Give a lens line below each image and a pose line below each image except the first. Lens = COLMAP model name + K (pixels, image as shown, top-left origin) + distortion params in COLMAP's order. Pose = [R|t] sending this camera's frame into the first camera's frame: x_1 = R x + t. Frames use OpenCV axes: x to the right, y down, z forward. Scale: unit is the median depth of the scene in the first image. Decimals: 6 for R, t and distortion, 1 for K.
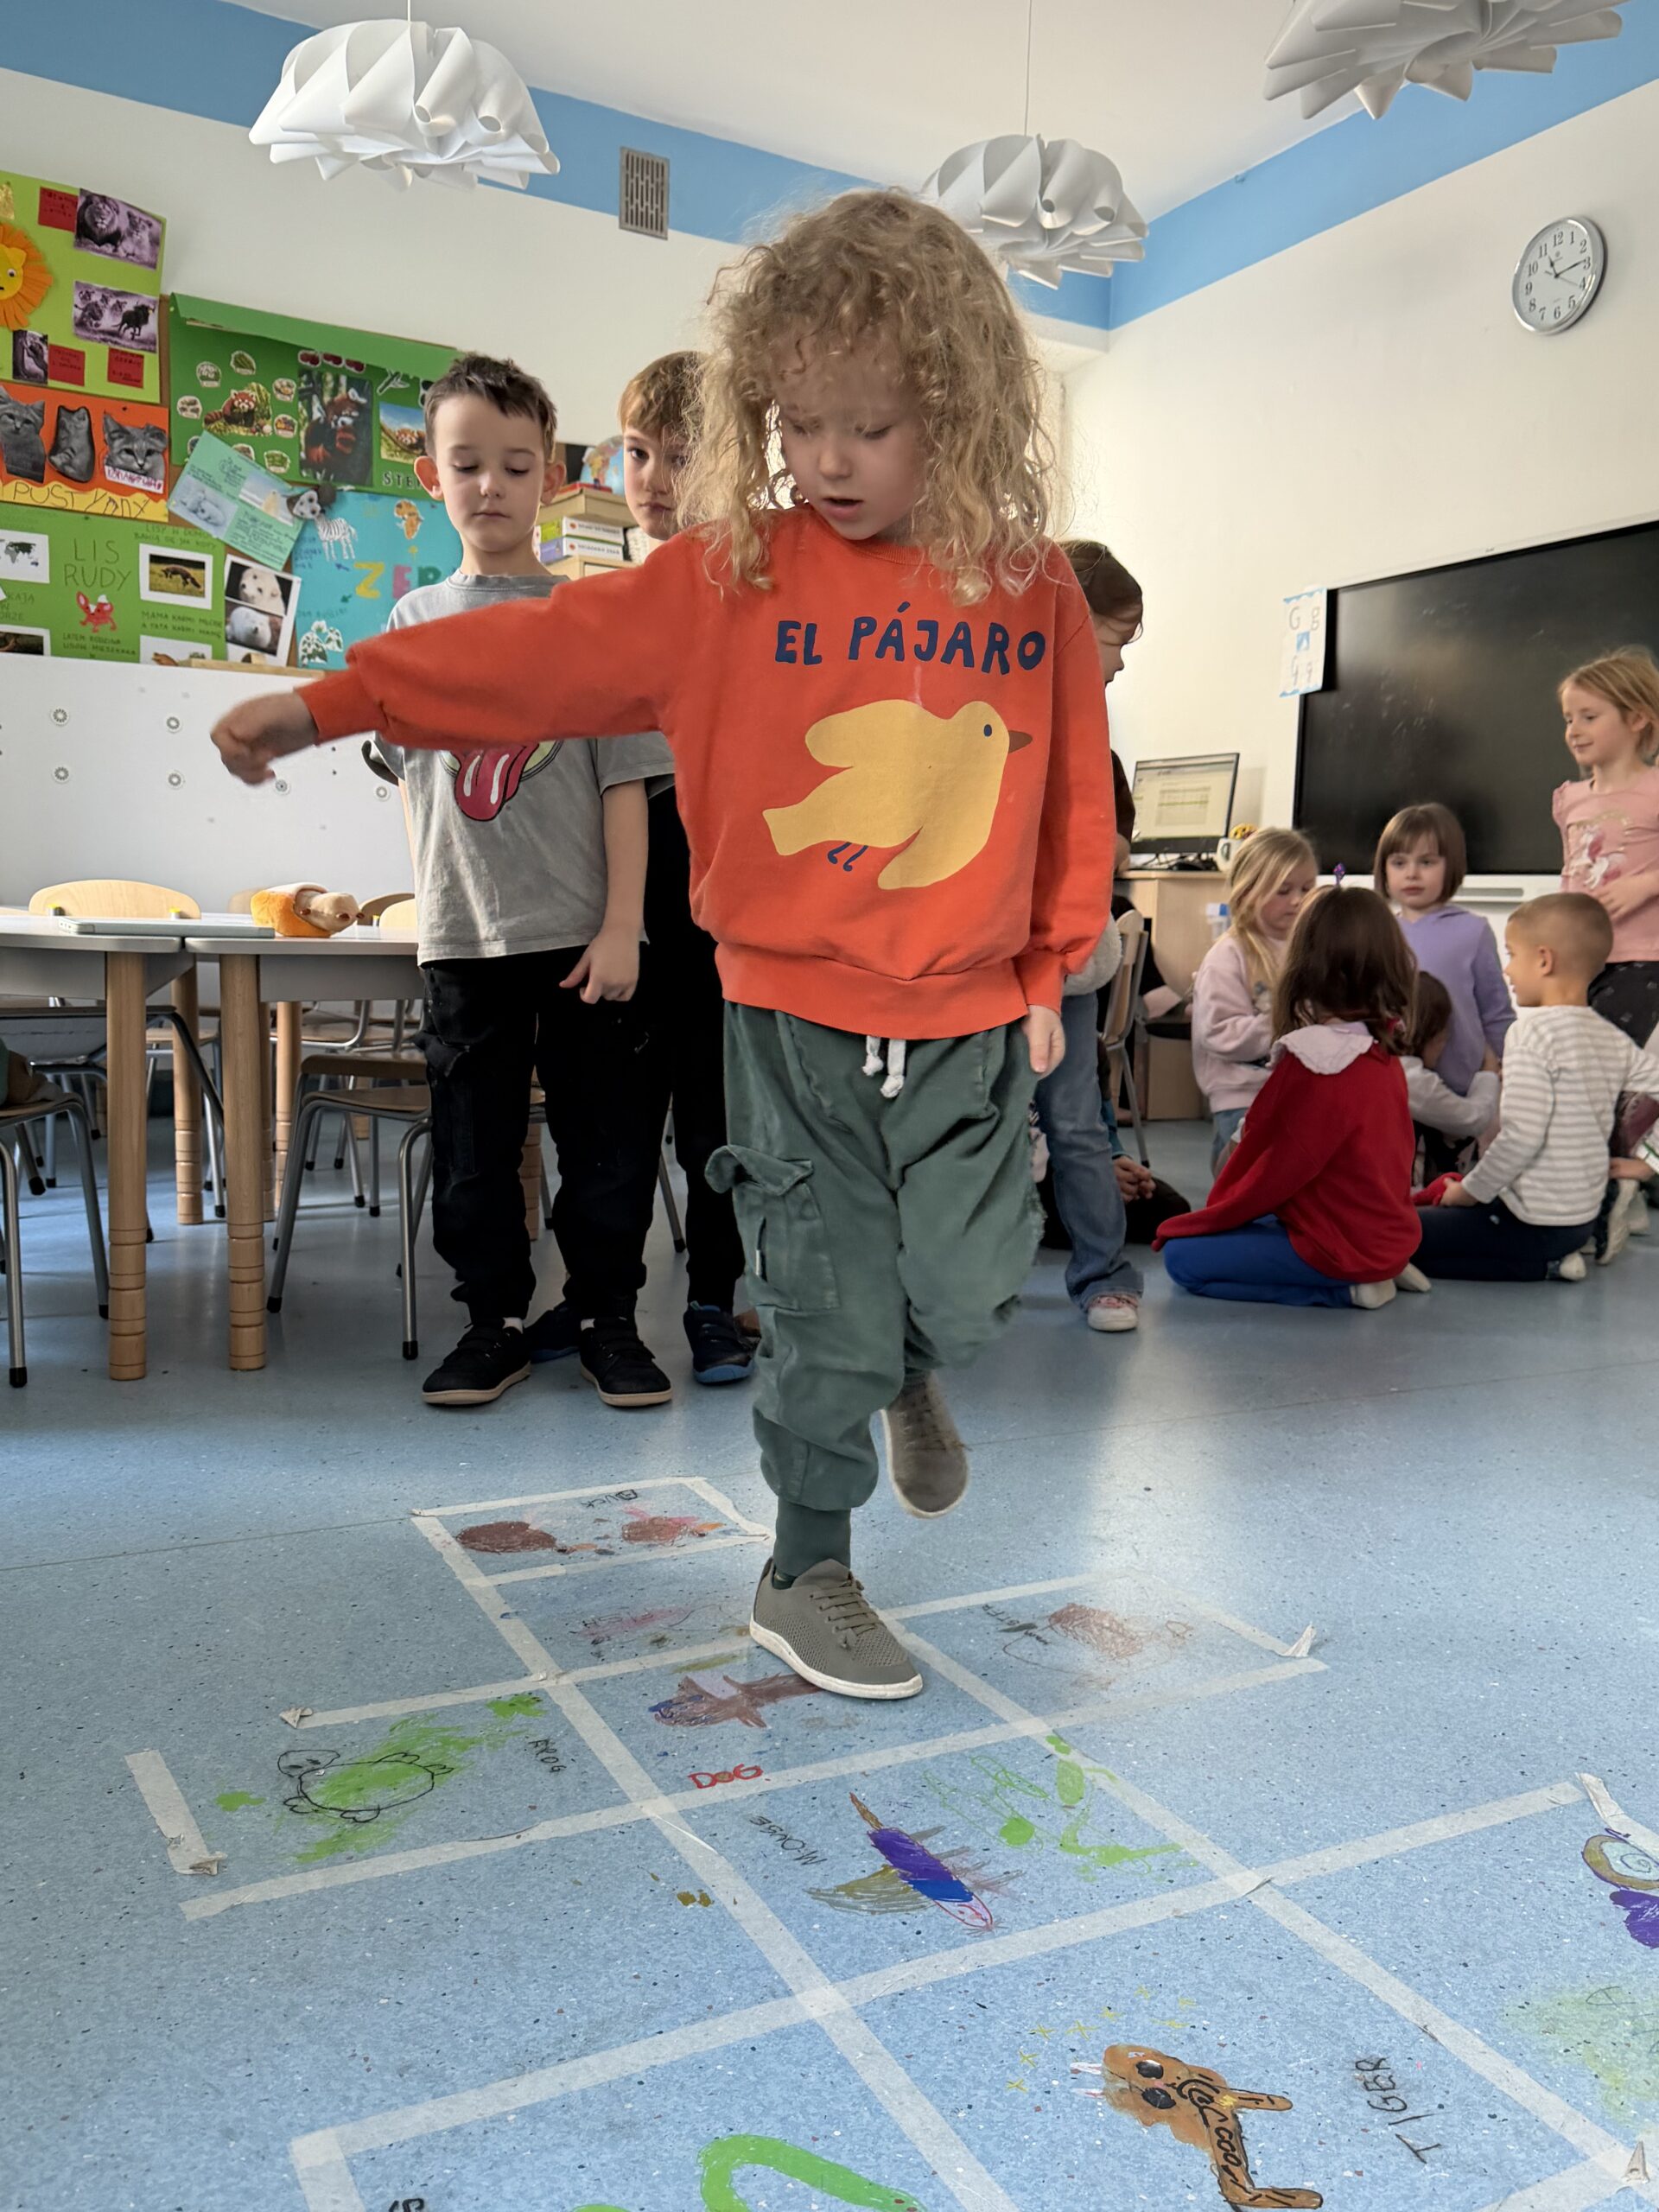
lens RADIAL K [[1844.5, 0, 829.5], [0, 1844.5, 1106.0], [0, 0, 1]] dist [-0.006411, -0.002185]
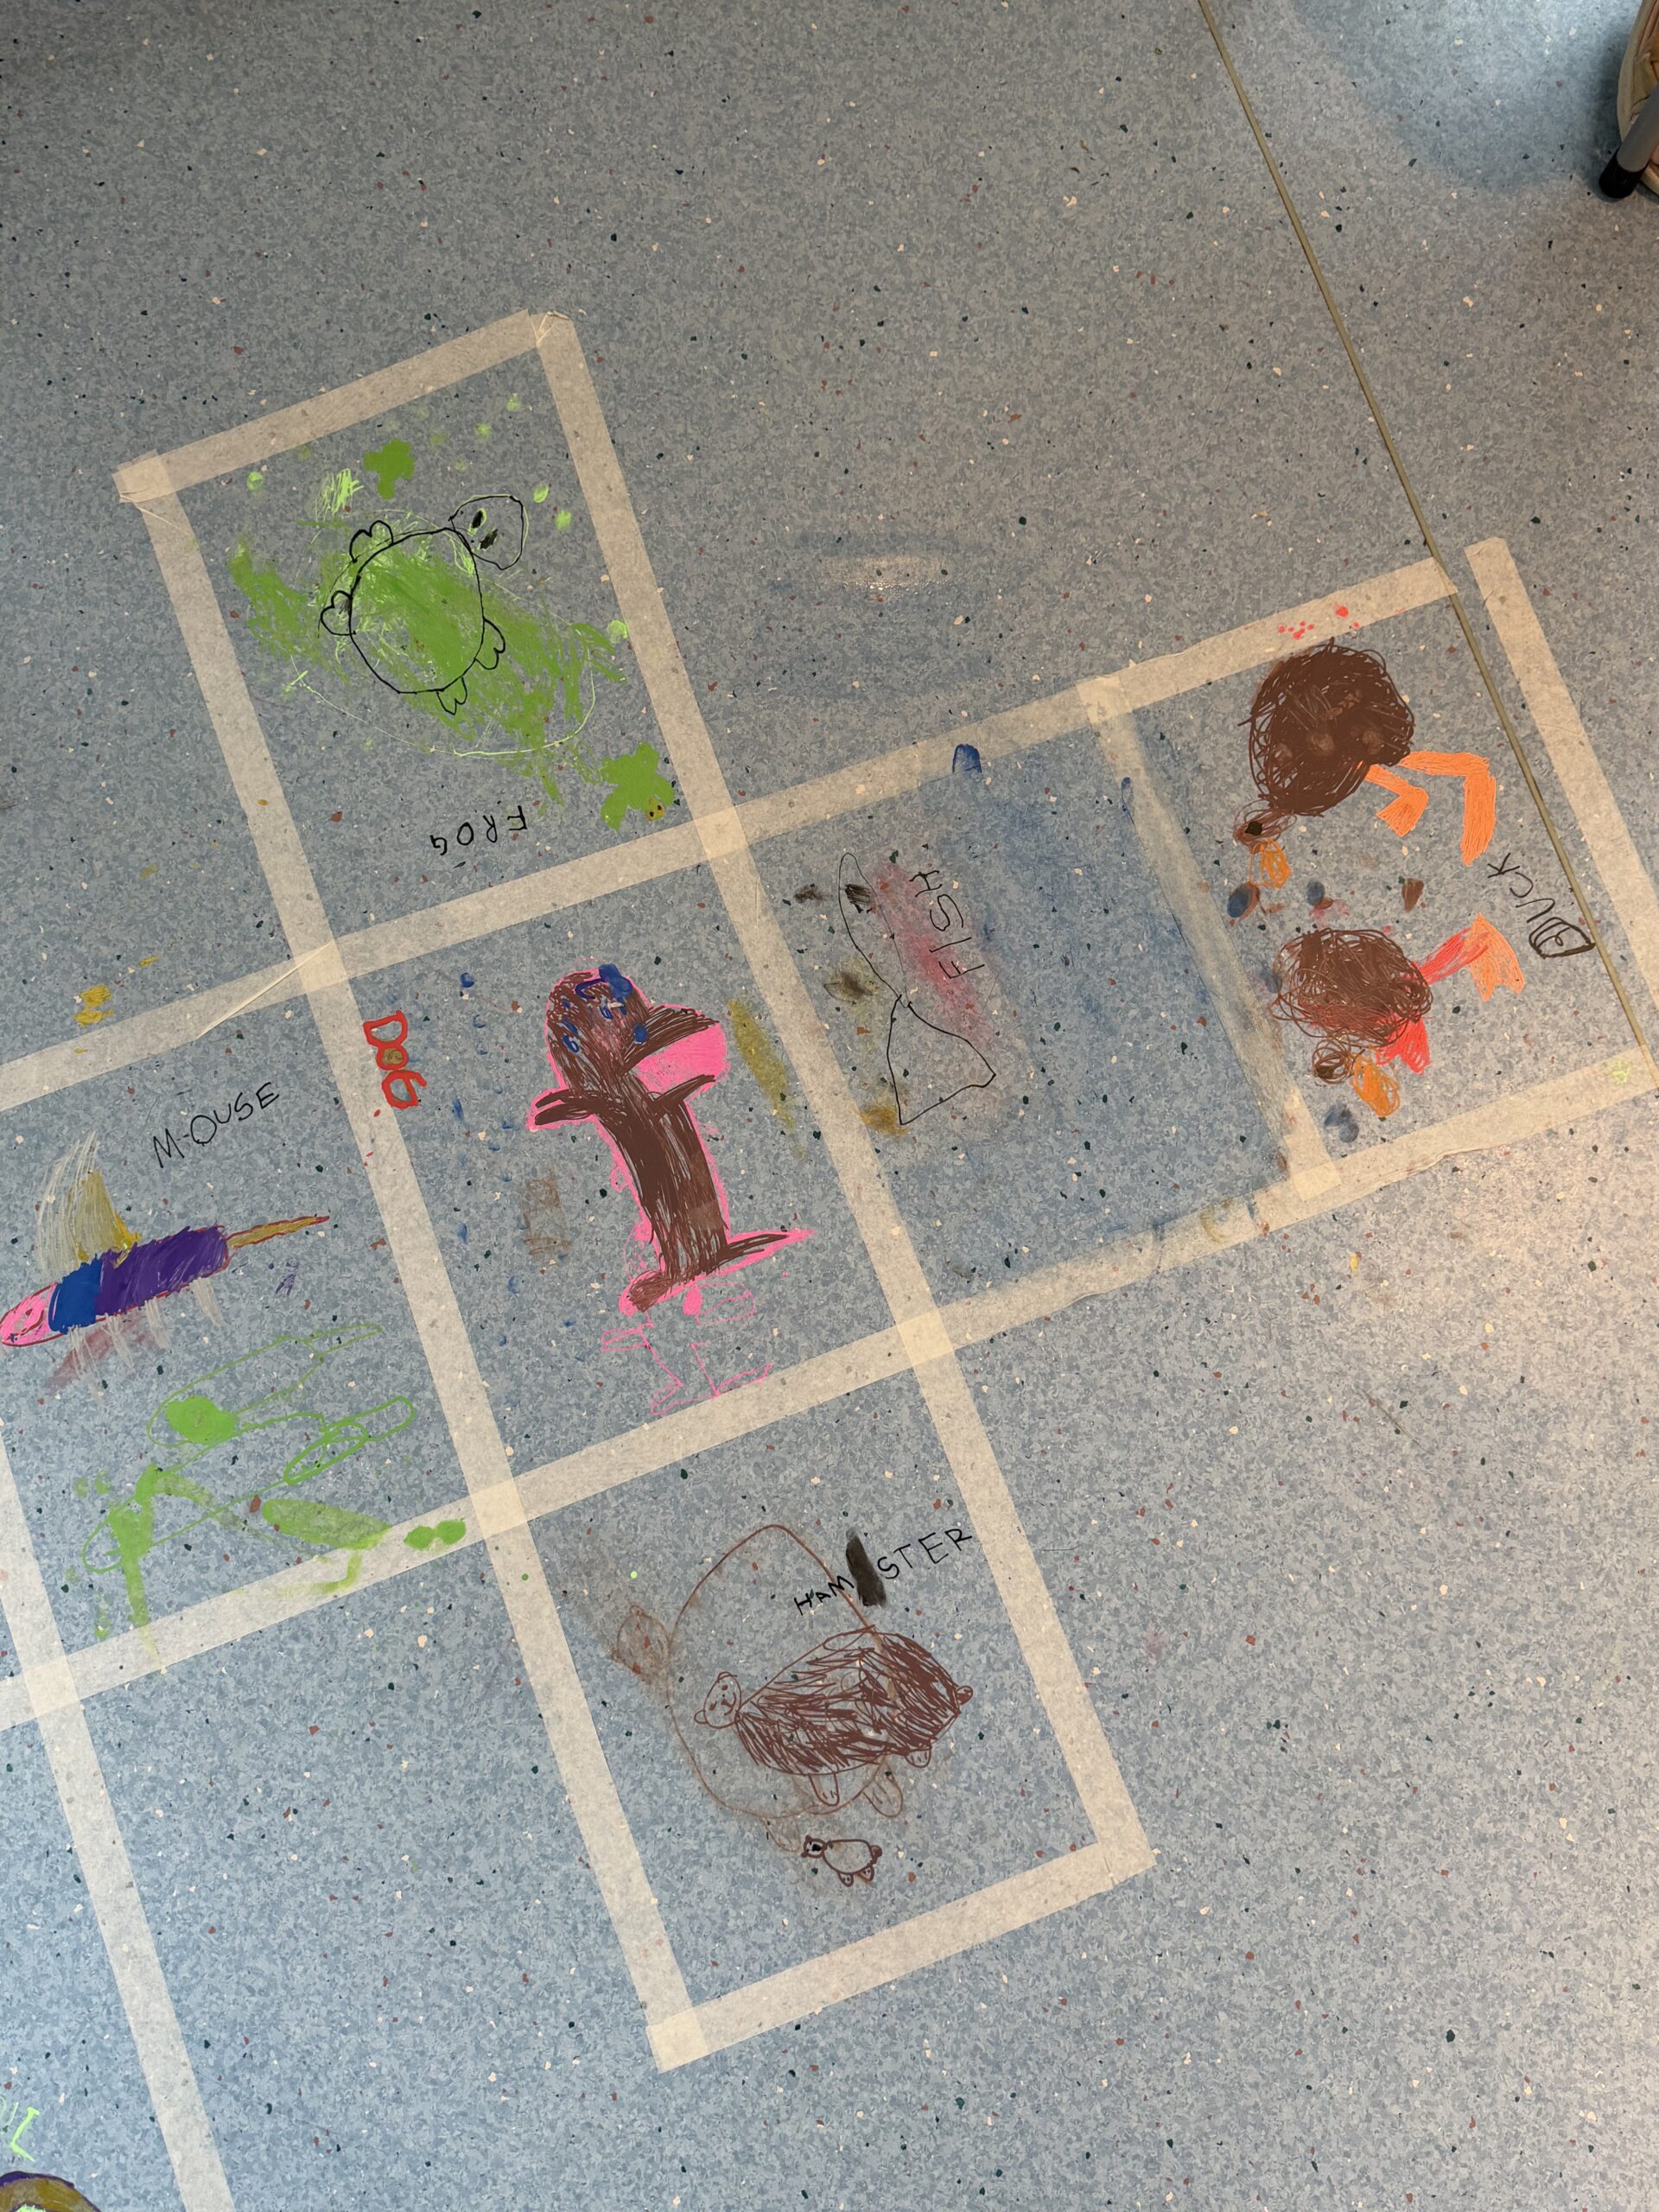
lens RADIAL K [[1817.3, 0, 827.3], [0, 1817.3, 1098.2], [0, 0, 1]] dist [0.179165, -0.401079]
pose [[-0.119351, 0.982098, -0.145734, 0.051606], [-0.107457, 0.133143, 0.985254, -0.427964], [0.987020, 0.133251, 0.089642, 1.193894]]
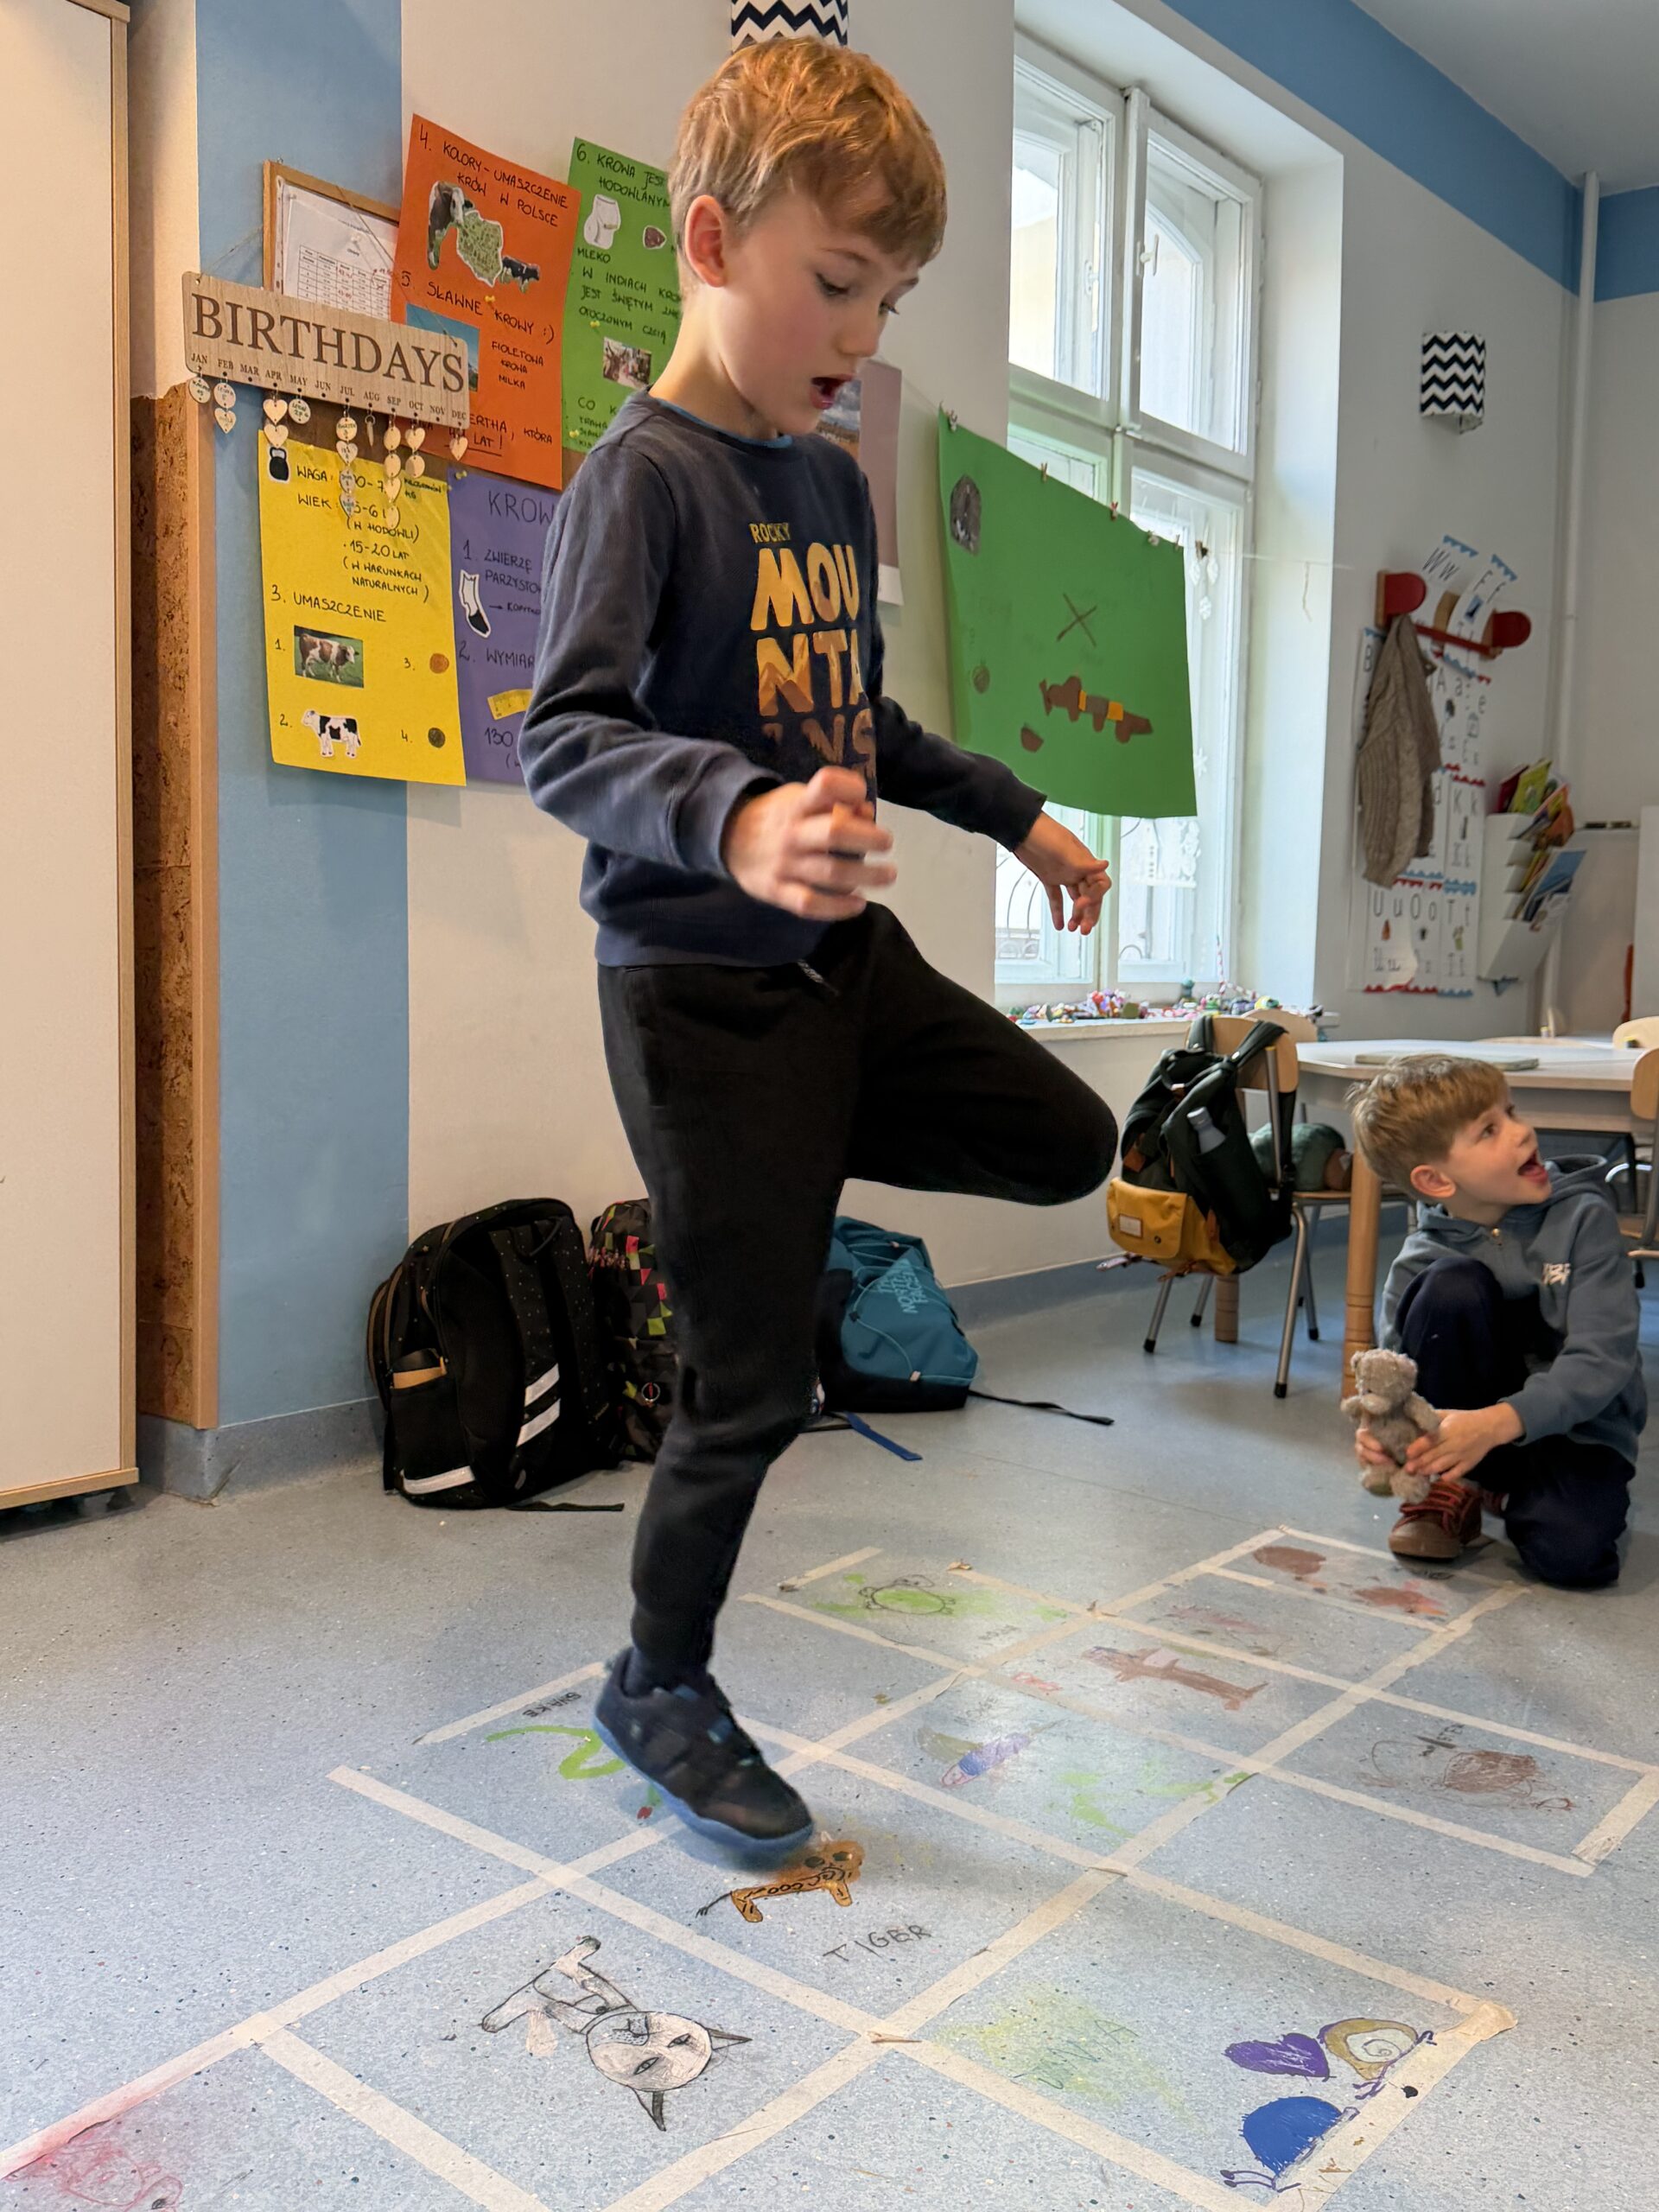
lens RADIAL K [[1841.8, 0, 815.0], [0, 1841.8, 1104.3], [0, 0, 1]] dist [0.012619, -0.026689]
pose [[0.380442, 0.054428, -0.923202, 1.214805], [-0.113807, 0.993434, 0.011670, -0.067762], [0.917776, 0.100627, 0.384138, 0.294696]]
